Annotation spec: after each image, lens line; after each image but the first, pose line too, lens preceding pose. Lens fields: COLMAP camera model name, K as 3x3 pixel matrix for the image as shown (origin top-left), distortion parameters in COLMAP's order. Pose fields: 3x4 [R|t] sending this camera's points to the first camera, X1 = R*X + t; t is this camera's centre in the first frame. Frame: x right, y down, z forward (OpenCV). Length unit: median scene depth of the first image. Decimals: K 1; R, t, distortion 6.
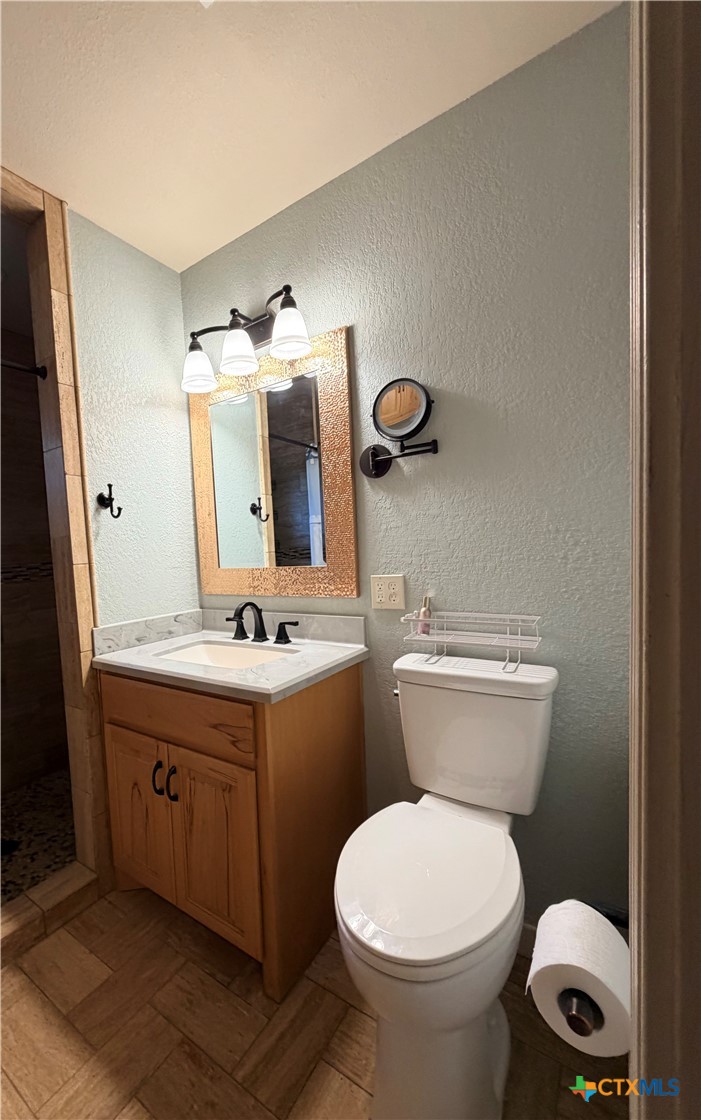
lens RADIAL K [[613.2, 0, 349.5], [0, 613.2, 558.9], [0, 0, 1]] dist [0.001575, -0.000163]
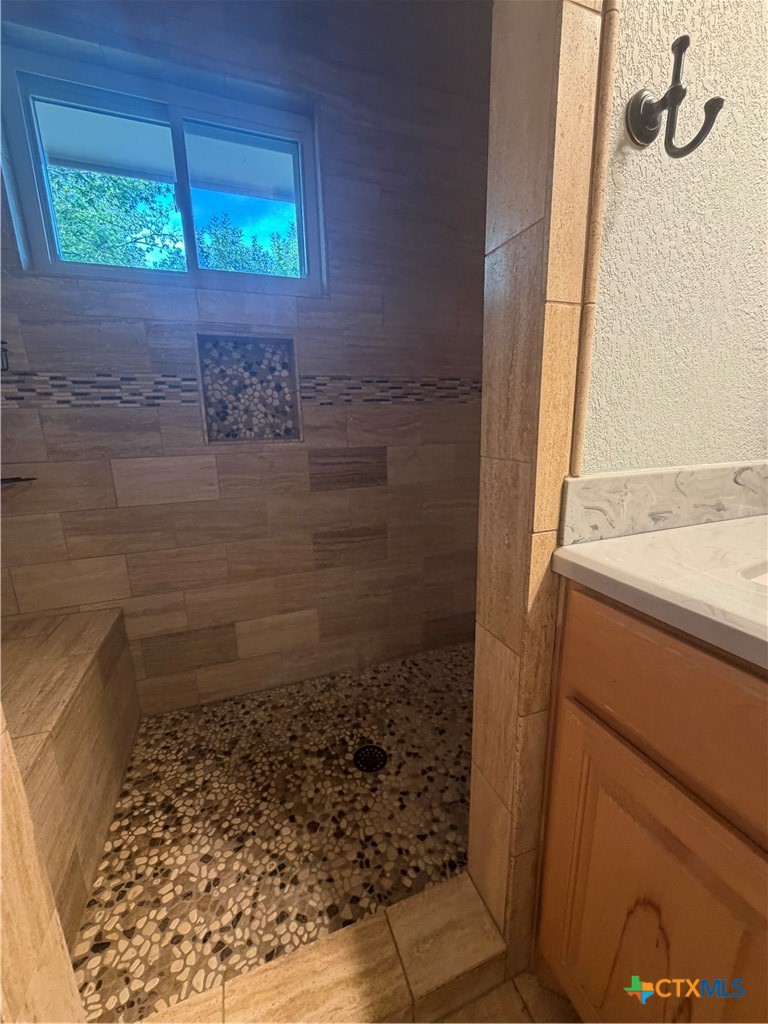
lens RADIAL K [[411.0, 0, 385.8], [0, 411.0, 511.3], [0, 0, 1]] dist [-0.000276, -0.000062]
pose [[0.852587, 0.146473, -0.501638, -0.375043], [-0.055084, 0.979758, 0.192456, 0.087573], [0.519674, -0.136453, 0.843398, 0.696280]]
